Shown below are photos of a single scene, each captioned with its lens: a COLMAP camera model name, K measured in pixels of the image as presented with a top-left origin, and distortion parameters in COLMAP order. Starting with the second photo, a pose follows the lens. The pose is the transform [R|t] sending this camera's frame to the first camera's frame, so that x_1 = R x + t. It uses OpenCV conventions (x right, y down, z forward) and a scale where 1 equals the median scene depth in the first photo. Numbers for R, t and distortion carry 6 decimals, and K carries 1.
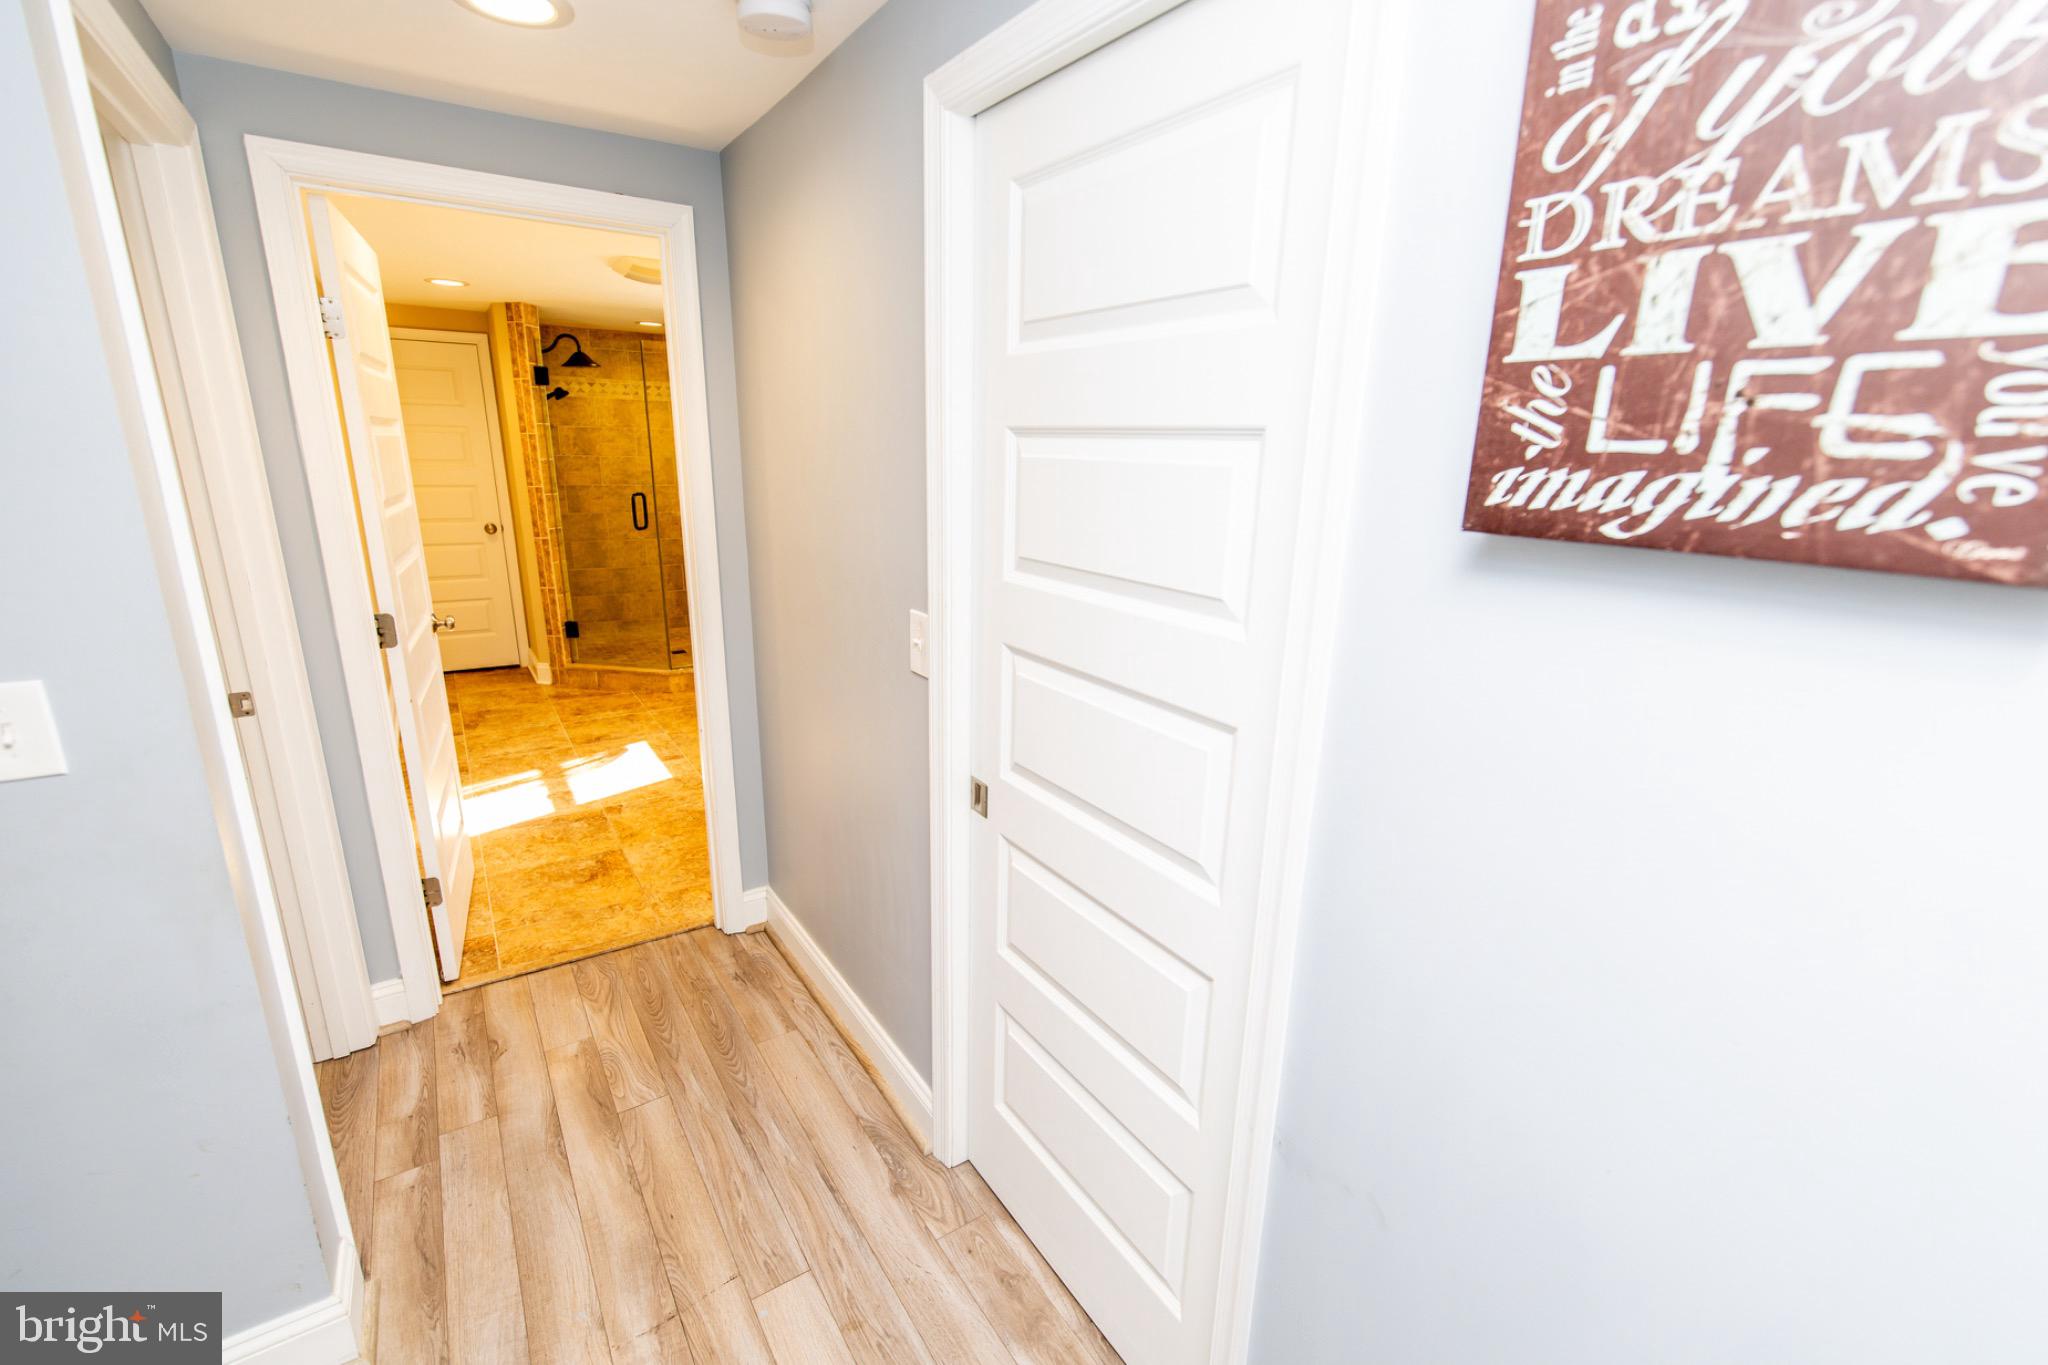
lens RADIAL K [[883.5, 0, 1026.6], [0, 883.5, 683.3], [0, 0, 1]] dist [0.002019, -0.001074]
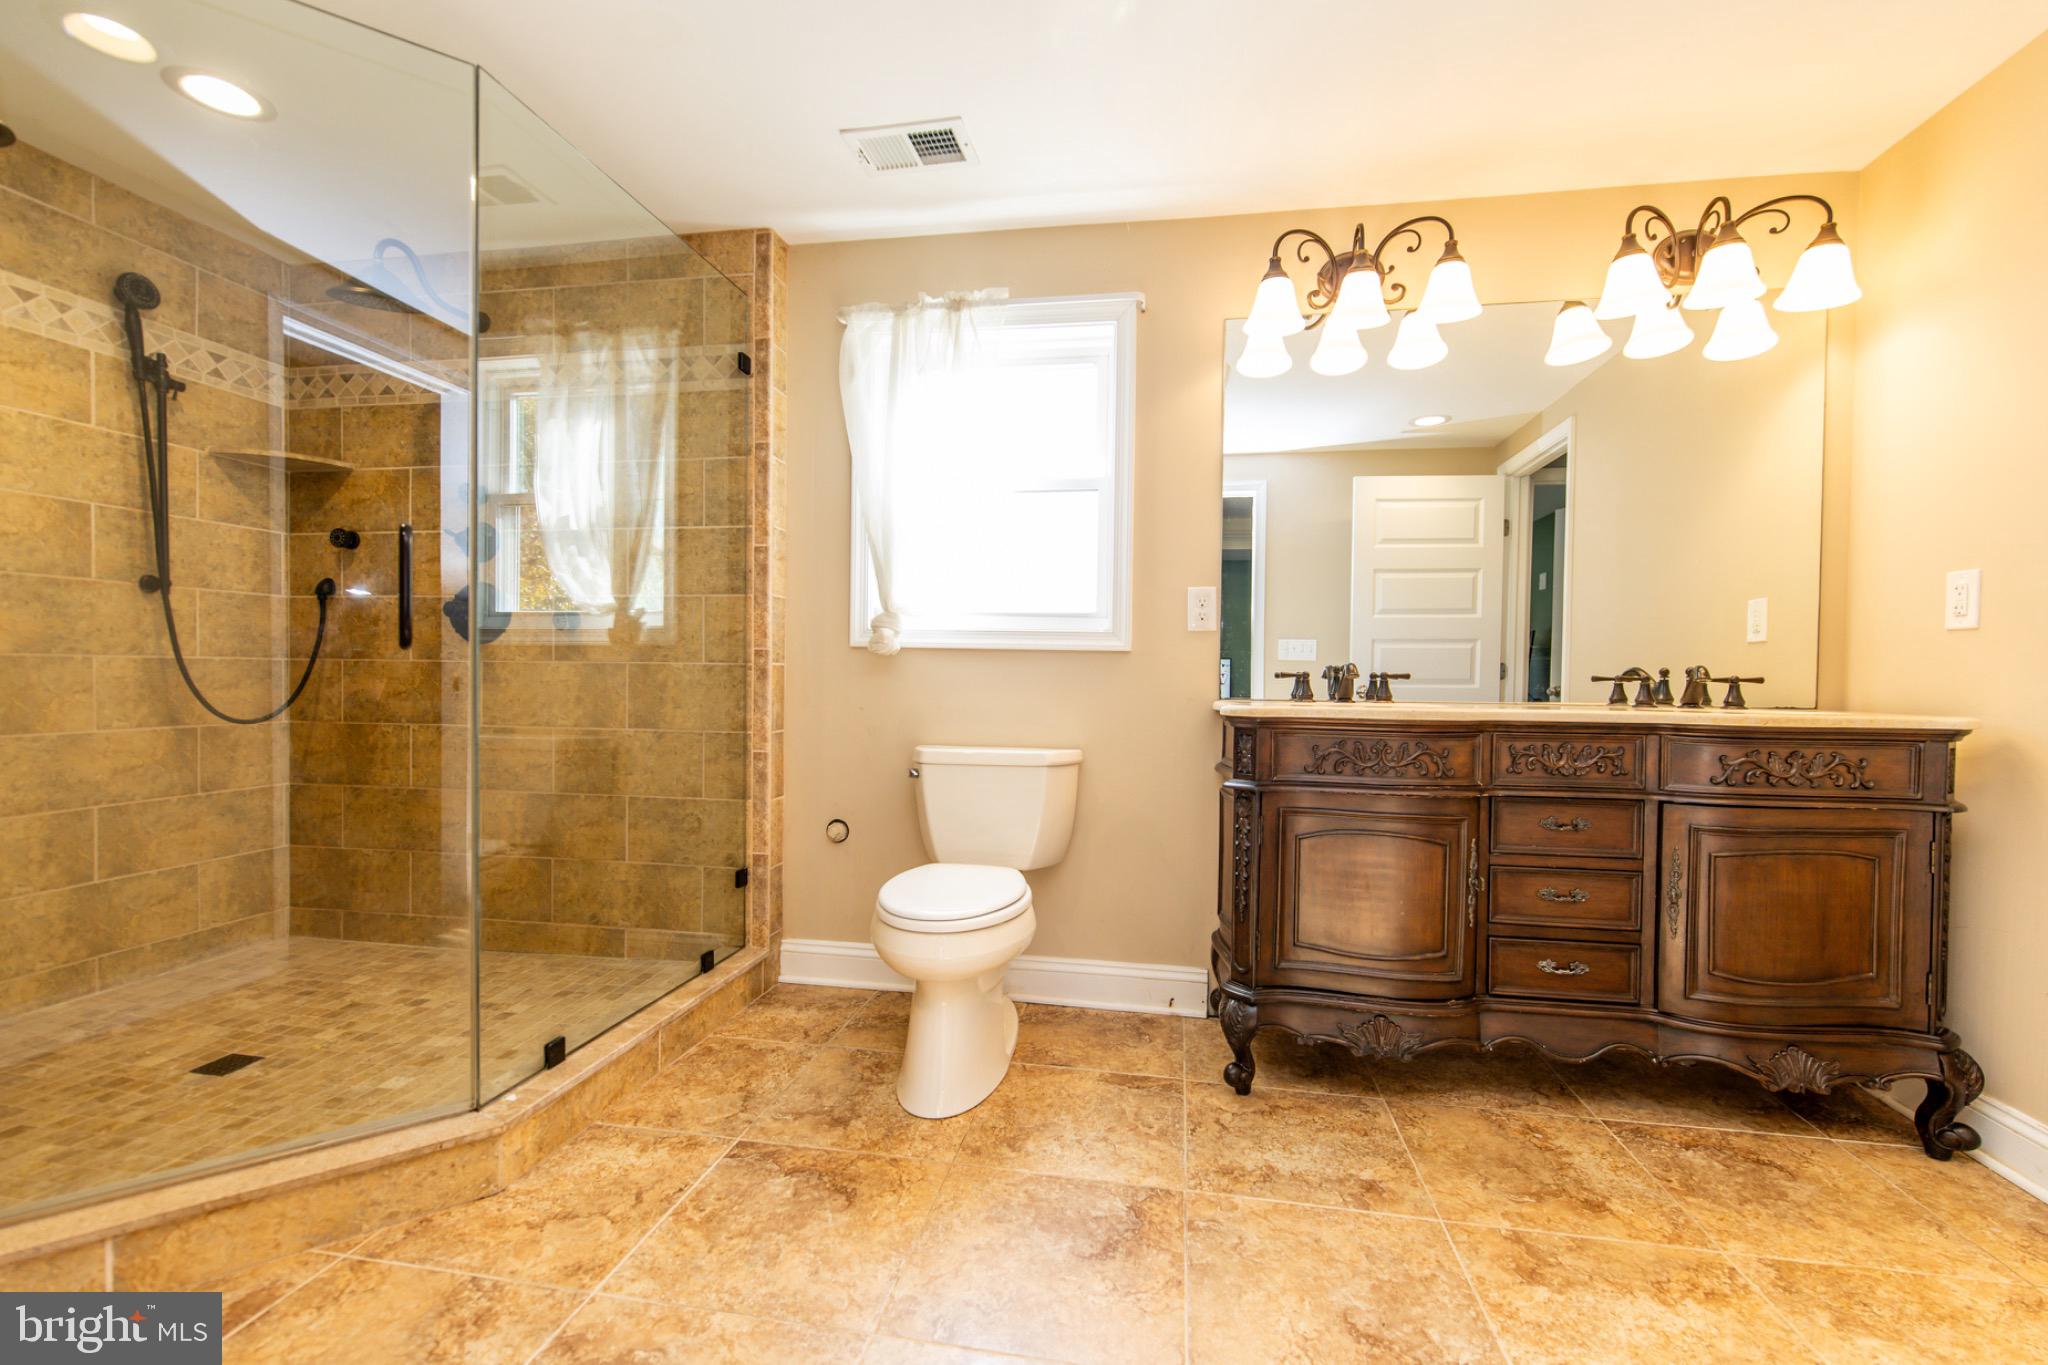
lens RADIAL K [[883.5, 0, 1020.8], [0, 883.5, 692.4], [0, 0, 1]] dist [0.002019, -0.001074]
pose [[0.687277, -0.024629, 0.725978, -0.775195], [0.191577, 0.970186, -0.148451, -0.117247], [-0.700677, 0.241108, 0.671504, 1.007271]]
